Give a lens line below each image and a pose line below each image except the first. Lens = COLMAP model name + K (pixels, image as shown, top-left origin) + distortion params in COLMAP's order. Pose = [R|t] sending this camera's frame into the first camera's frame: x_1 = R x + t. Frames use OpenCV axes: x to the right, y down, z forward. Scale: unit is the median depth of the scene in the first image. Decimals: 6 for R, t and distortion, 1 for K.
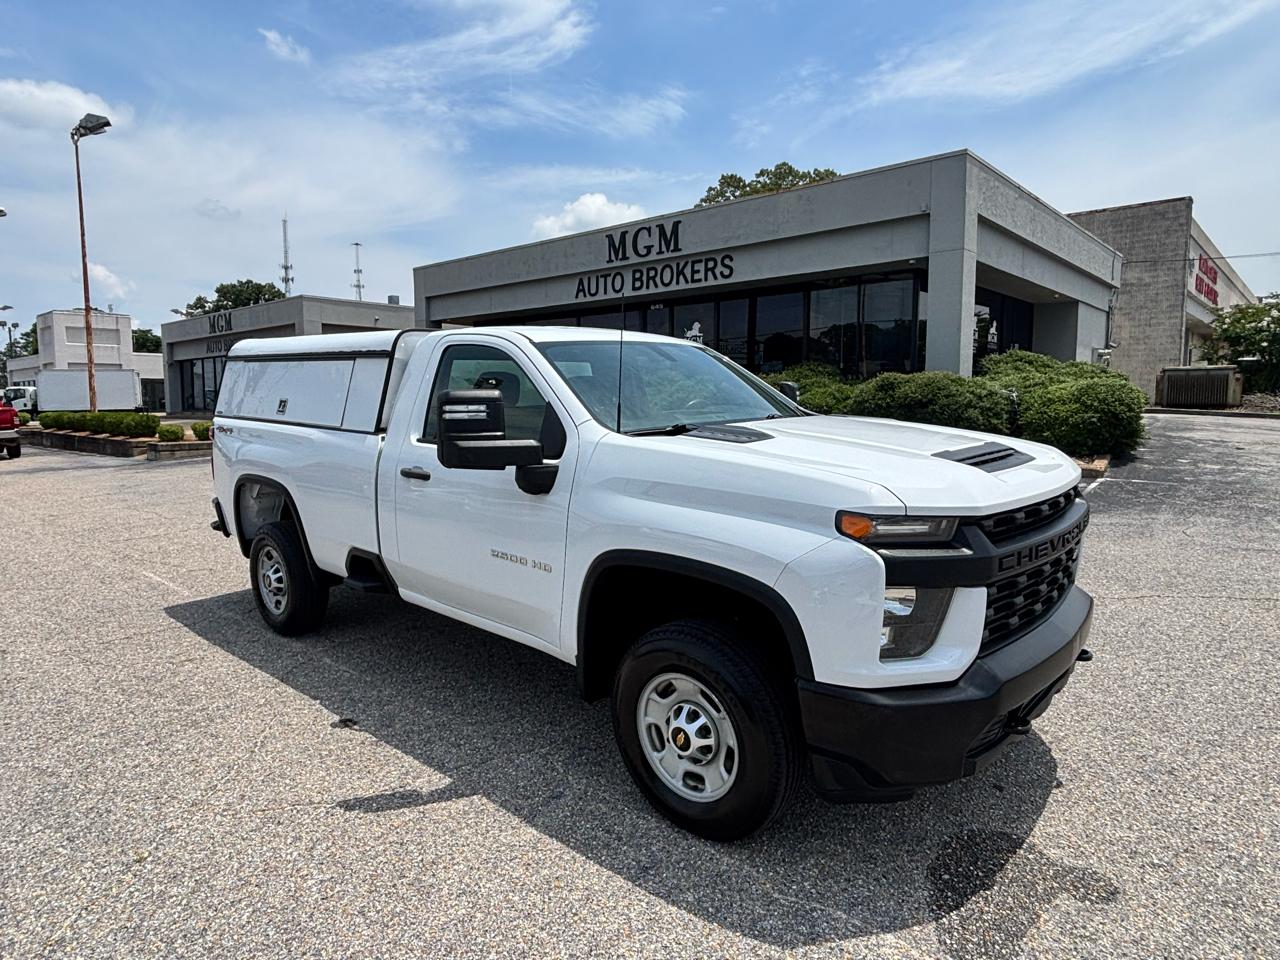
lens RADIAL K [[769.1, 0, 631.1], [0, 769.1, 475.0], [0, 0, 1]] dist [0.015550, -0.020760]
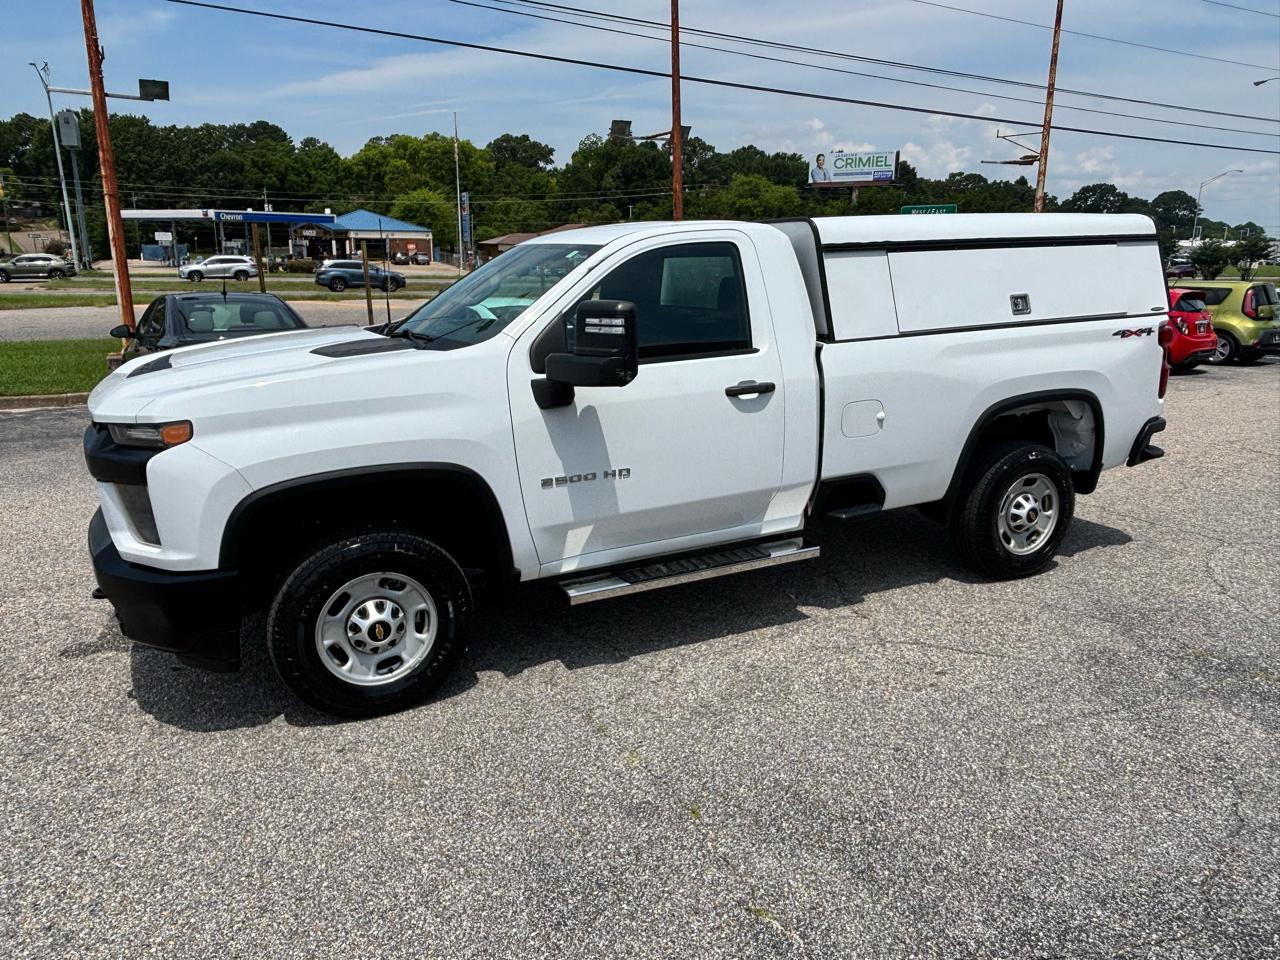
lens RADIAL K [[897.3, 0, 633.6], [0, 897.3, 478.4], [0, 0, 1]] dist [0.038035, -0.059098]
pose [[-0.365192, 0.240878, -0.899229, 0.914480], [-0.097132, 0.950813, 0.294142, -0.210095], [0.925851, 0.194762, -0.323833, 1.348773]]
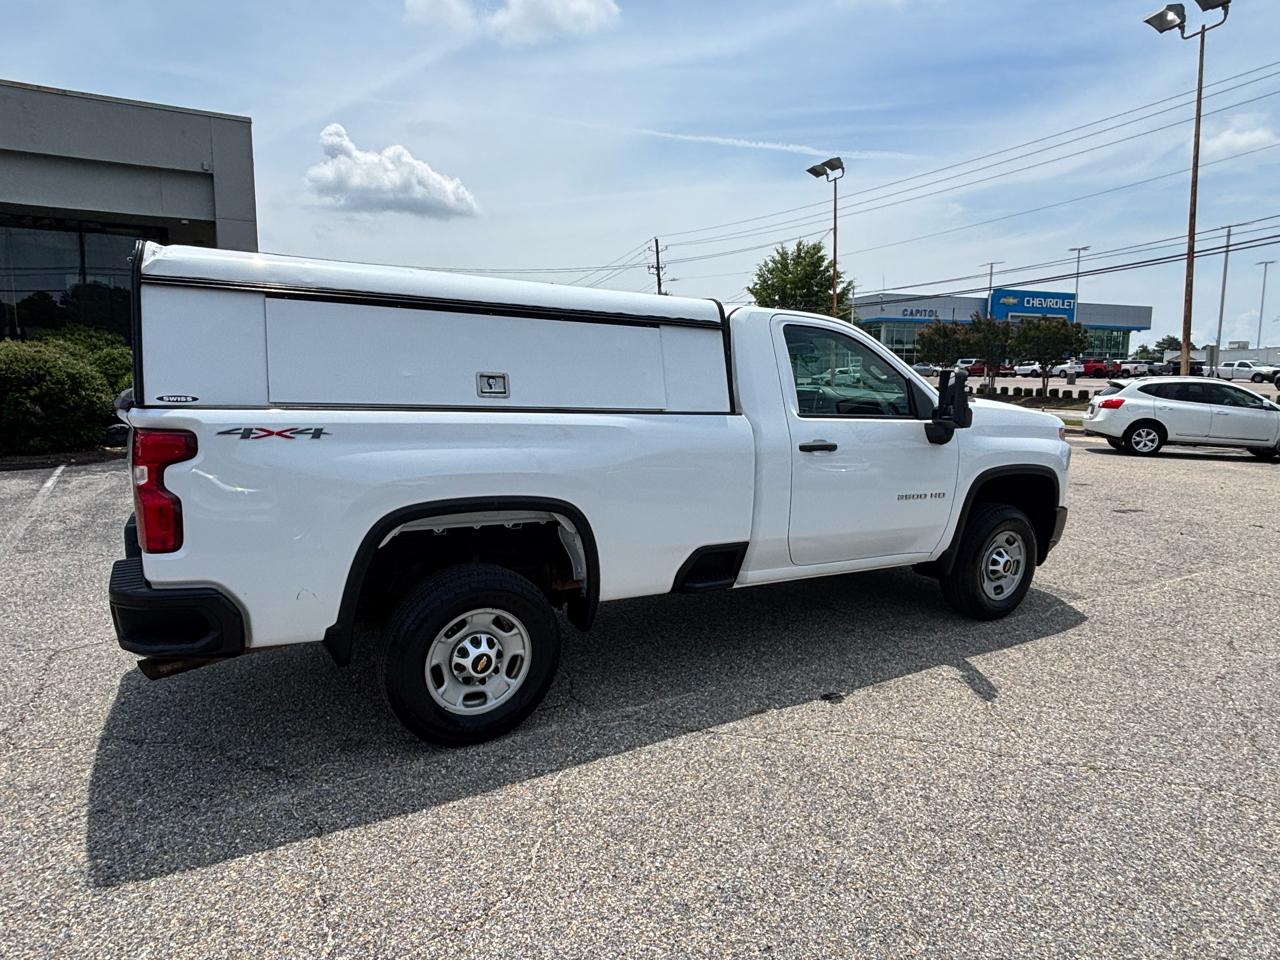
lens RADIAL K [[769.1, 0, 637.3], [0, 769.1, 479.8], [0, 0, 1]] dist [0.015550, -0.020760]
pose [[0.290701, -0.121103, 0.949119, -1.146899], [0.088172, 0.991128, 0.099458, -0.070439], [-0.952743, 0.054773, 0.298800, 0.776347]]
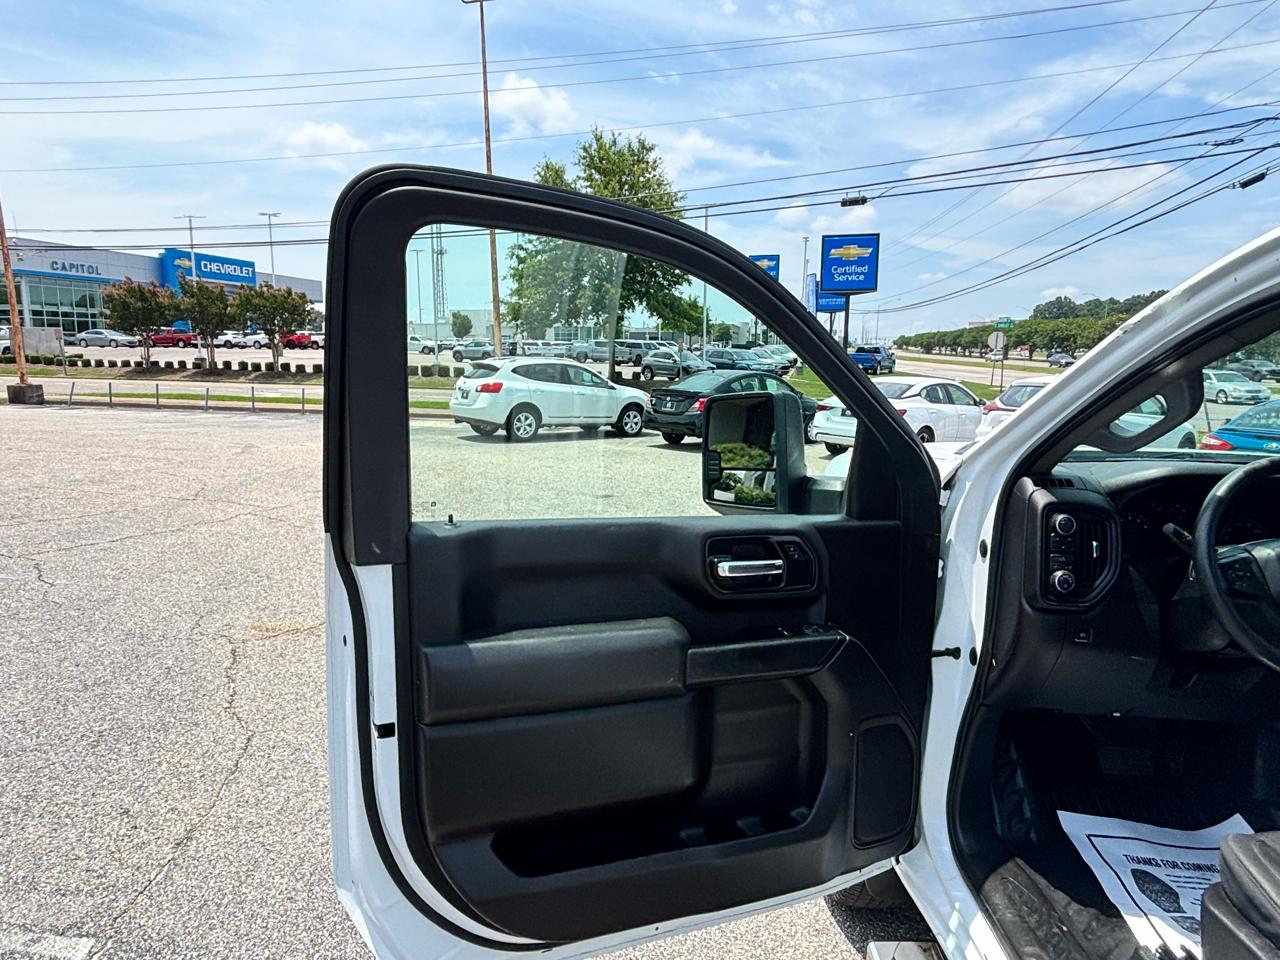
lens RADIAL K [[769.1, 0, 636.7], [0, 769.1, 470.8], [0, 0, 1]] dist [0.015550, -0.020760]
pose [[-0.646678, -0.118029, 0.753576, 0.026348], [0.068192, 0.975053, 0.211236, -0.165787], [-0.759709, 0.187990, -0.622497, 1.321064]]
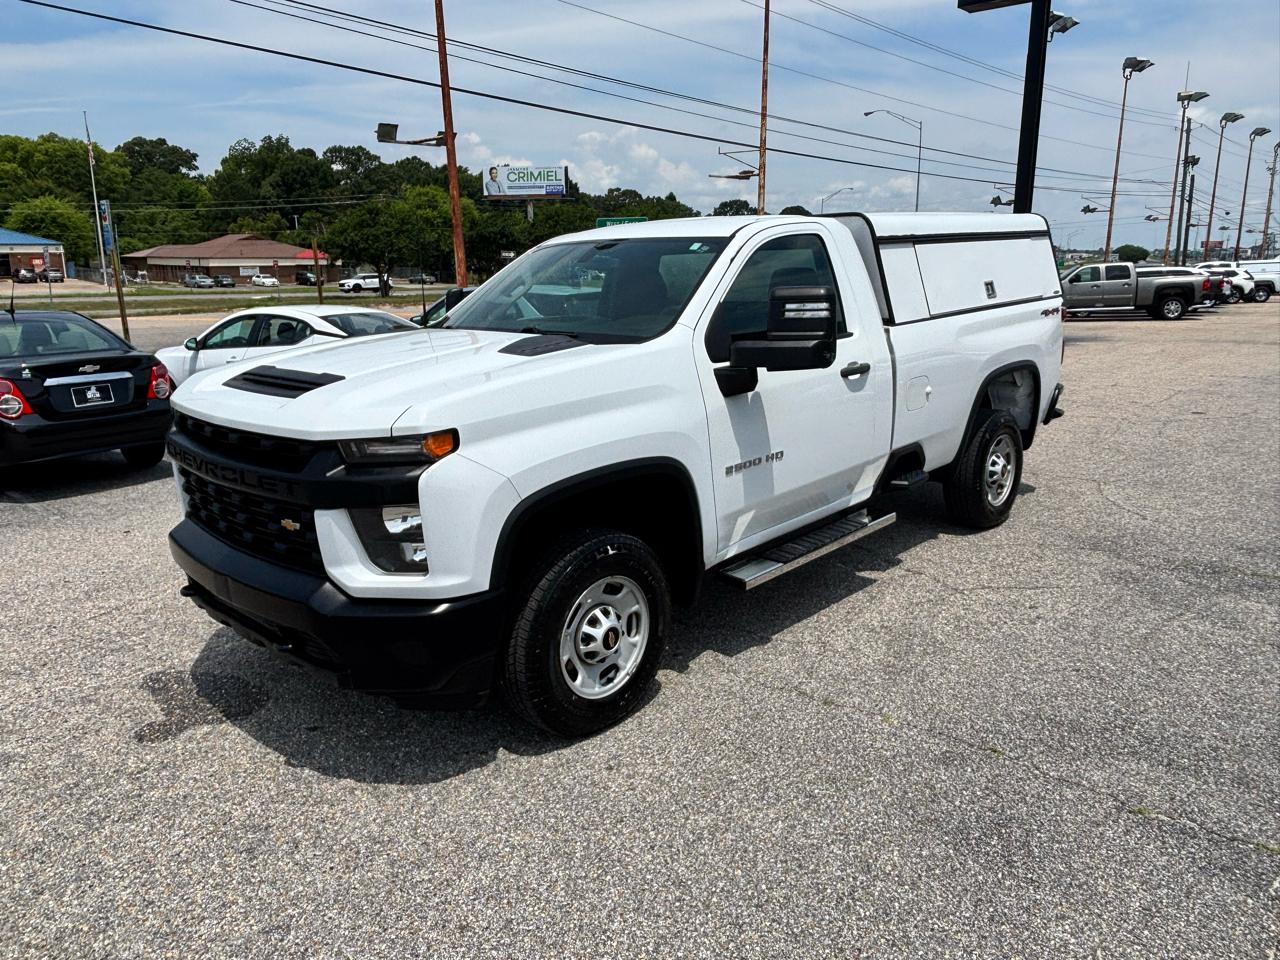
lens RADIAL K [[897.3, 0, 631.3], [0, 897.3, 470.0], [0, 0, 1]] dist [0.038035, -0.059098]
pose [[-0.023194, 0.240002, -0.970495, 1.008977], [-0.096926, 0.965644, 0.241118, -0.148719], [0.995021, 0.099658, 0.000866, 0.925845]]
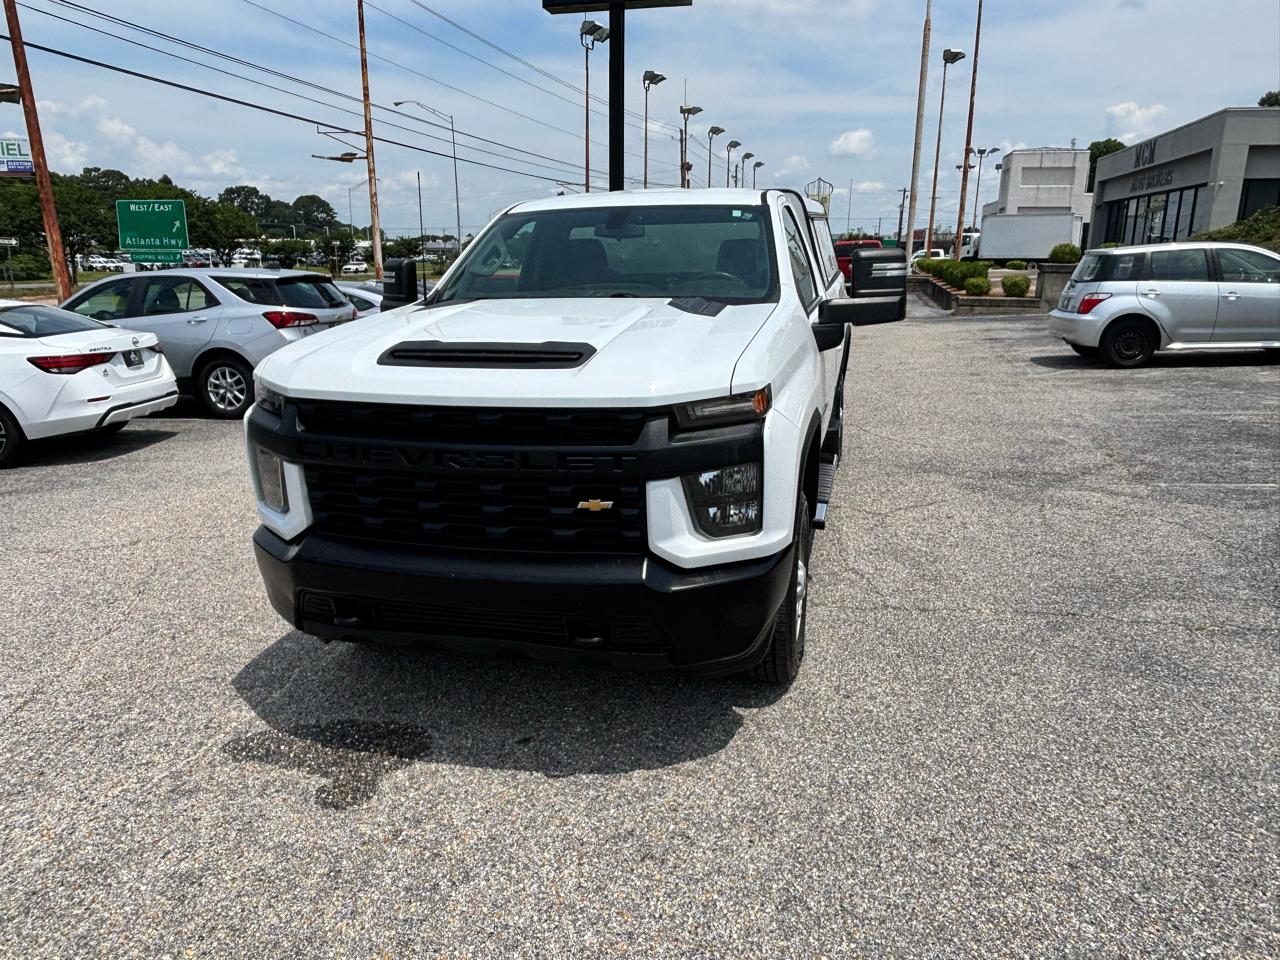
lens RADIAL K [[897.3, 0, 630.8], [0, 897.3, 482.0], [0, 0, 1]] dist [0.038035, -0.059098]
pose [[0.462785, 0.231804, -0.855627, 0.904356], [-0.093993, 0.972596, 0.212654, -0.072013], [0.881473, -0.017991, 0.471891, 0.429628]]
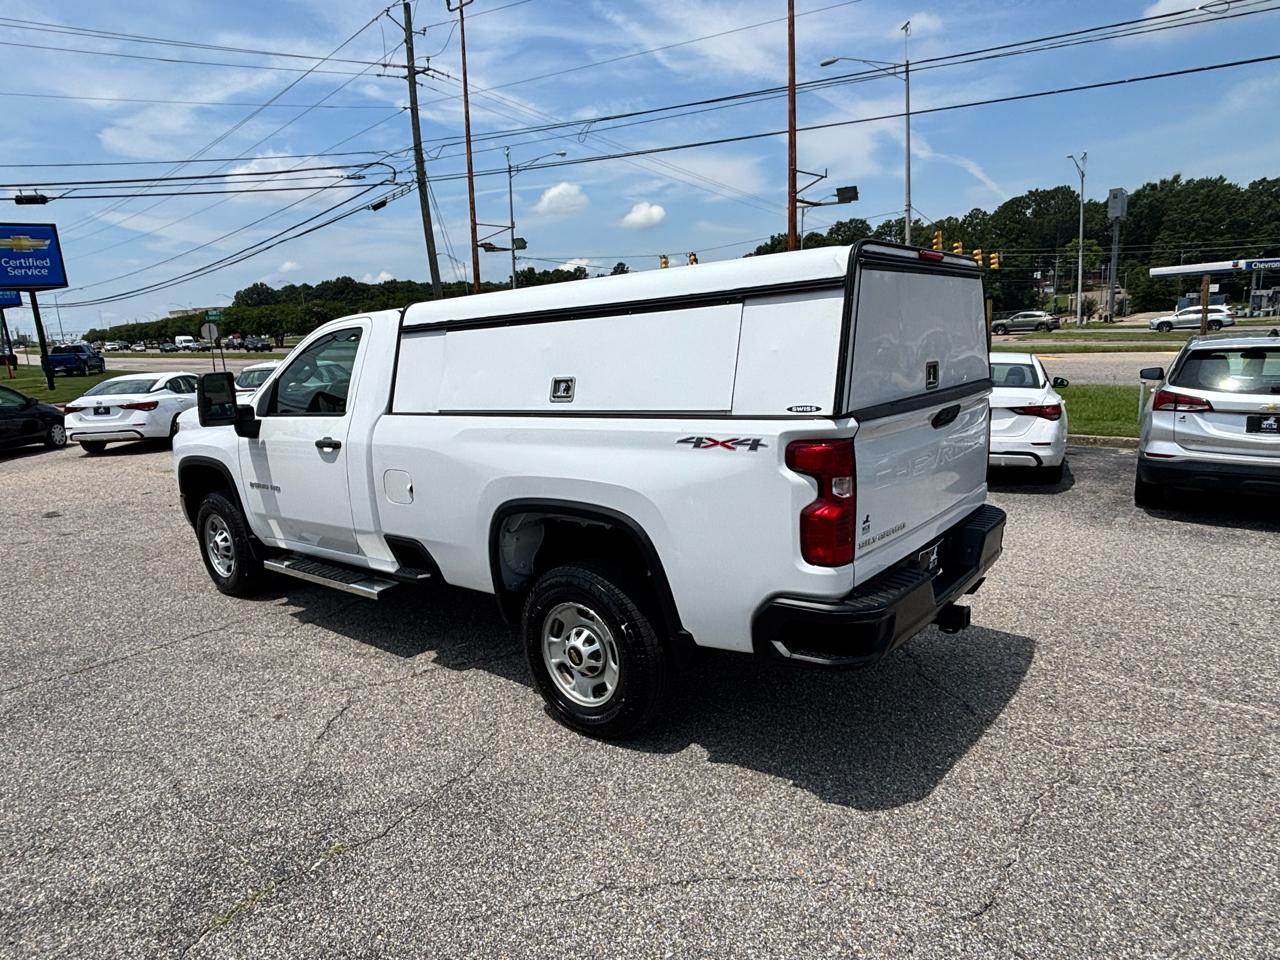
lens RADIAL K [[769.1, 0, 635.5], [0, 769.1, 484.7], [0, 0, 1]] dist [0.015550, -0.020760]
pose [[-0.996049, 0.072403, -0.051412, -0.271270], [0.053440, 0.951127, 0.304140, -0.267180], [0.070920, 0.300191, -0.951239, 2.102696]]
